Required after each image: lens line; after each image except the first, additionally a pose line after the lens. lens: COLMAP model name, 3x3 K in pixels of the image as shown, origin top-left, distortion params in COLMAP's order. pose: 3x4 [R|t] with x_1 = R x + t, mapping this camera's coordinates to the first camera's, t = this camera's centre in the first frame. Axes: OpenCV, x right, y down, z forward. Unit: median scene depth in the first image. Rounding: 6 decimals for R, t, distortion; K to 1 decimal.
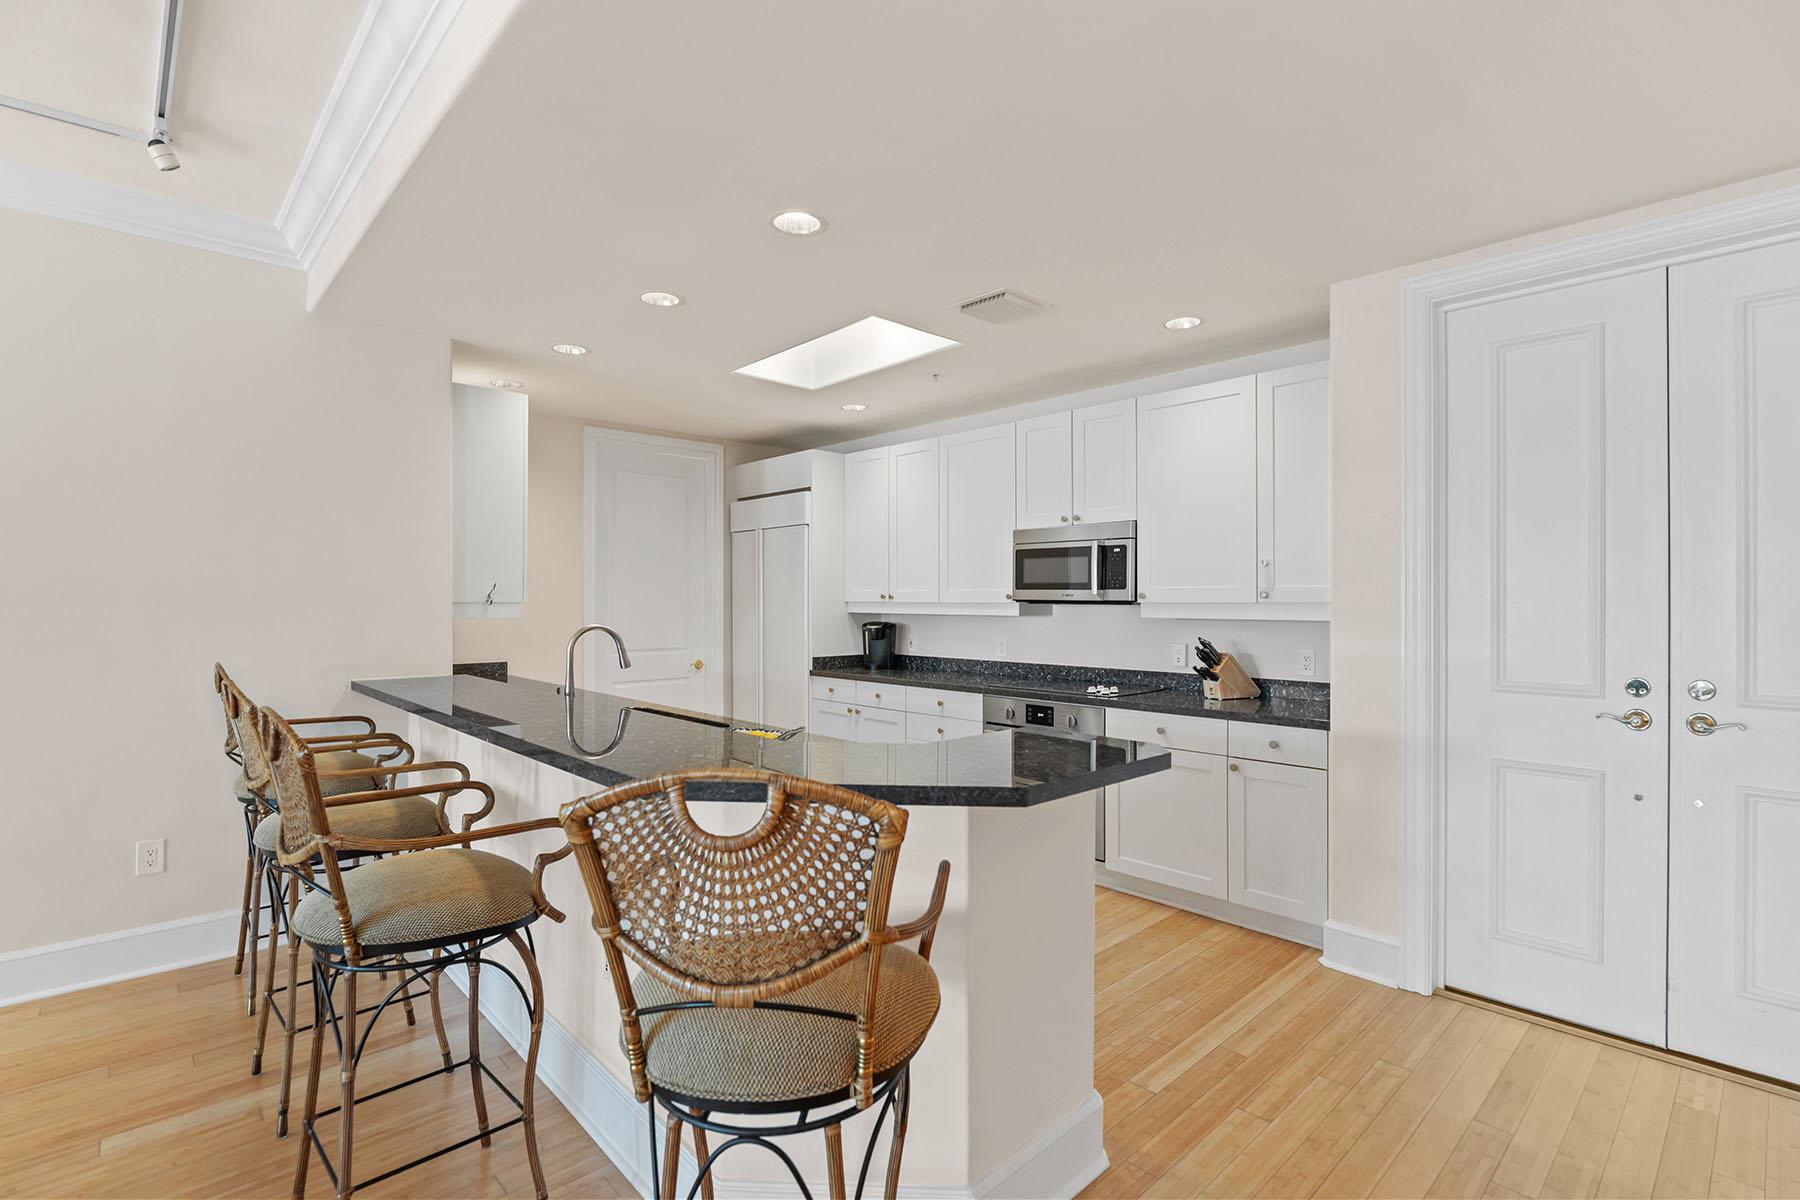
lens RADIAL K [[848.5, 0, 899.5], [0, 848.5, 600.3], [0, 0, 1]] dist [-0.009567, -0.001868]
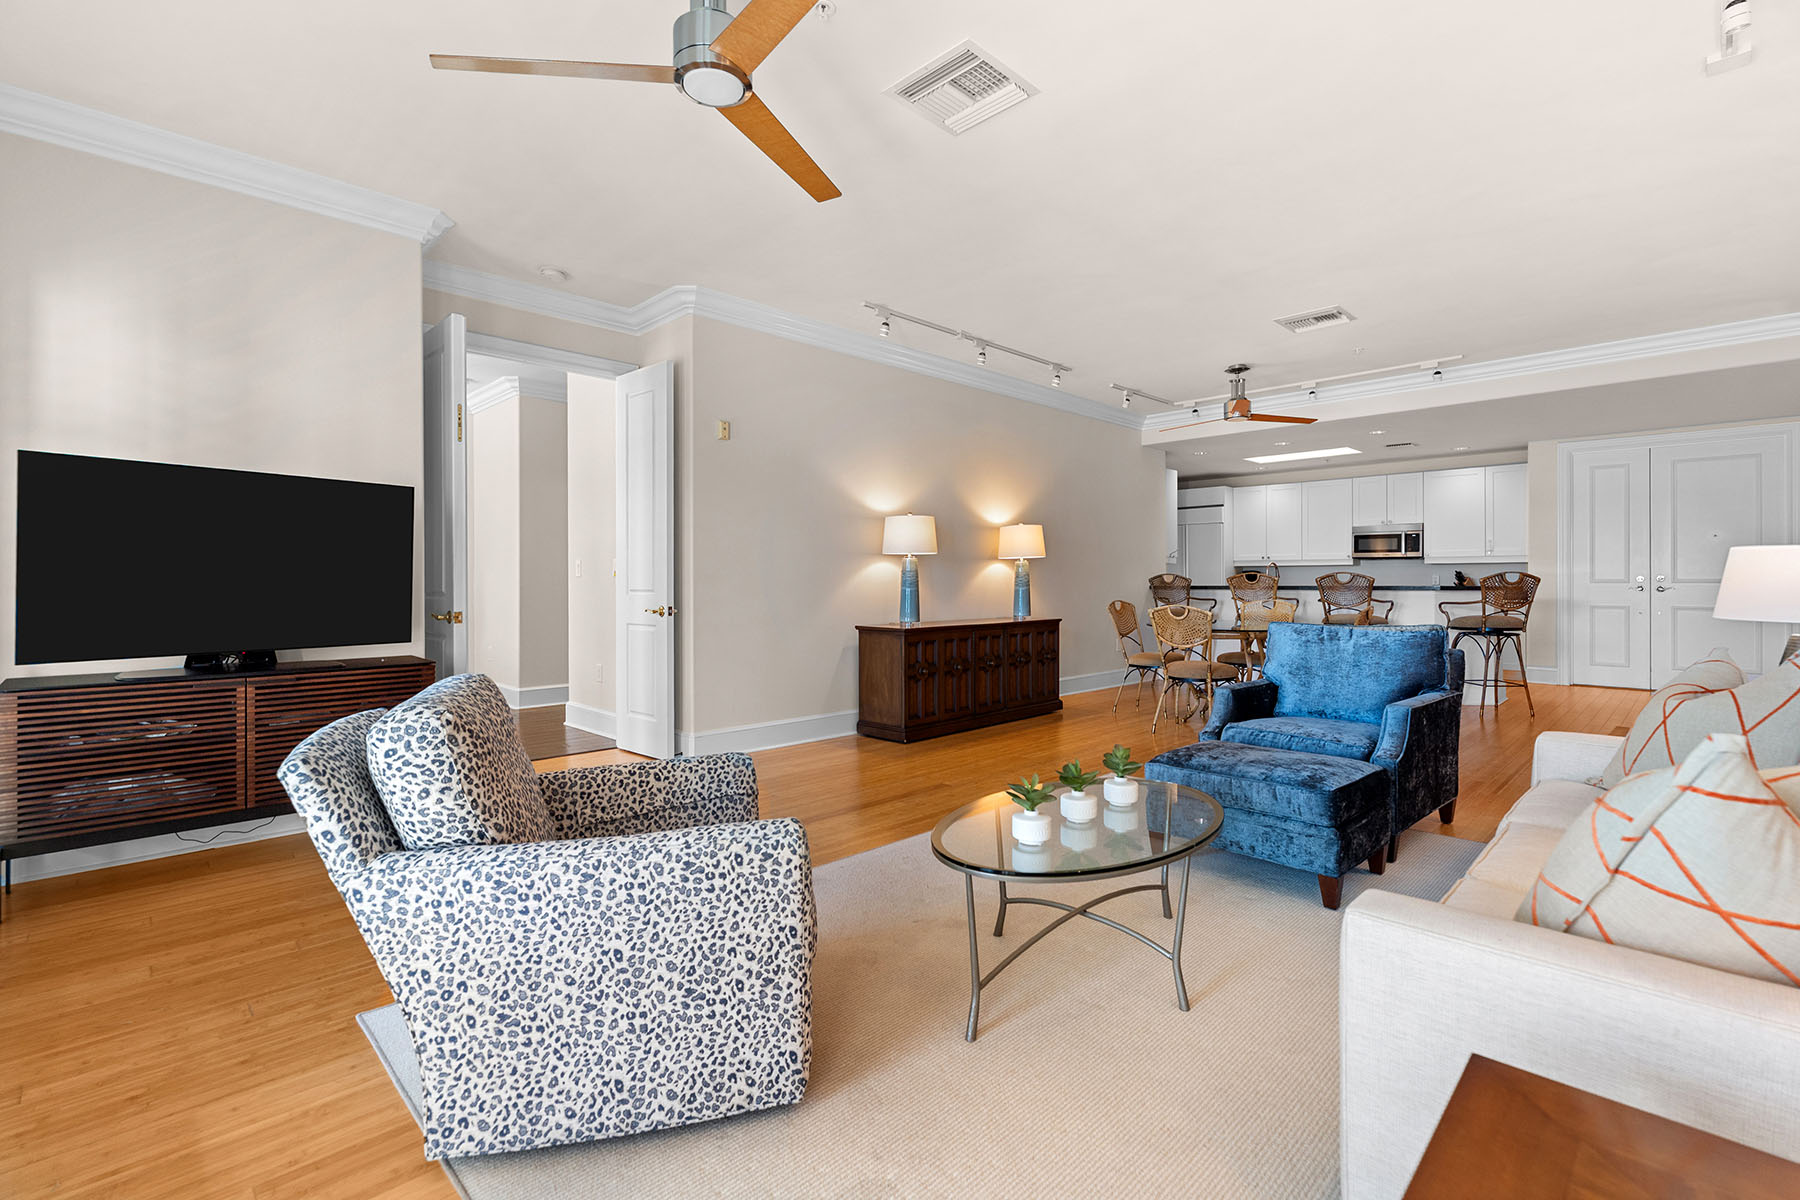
lens RADIAL K [[804.9, 0, 887.3], [0, 804.9, 584.9], [0, 0, 1]] dist [-0.000911, -0.002207]
pose [[0.999777, -0.006808, 0.019979, -1.224625], [0.006630, 0.999938, 0.008951, 0.047821], [-0.020039, -0.008816, 0.999760, -1.194303]]
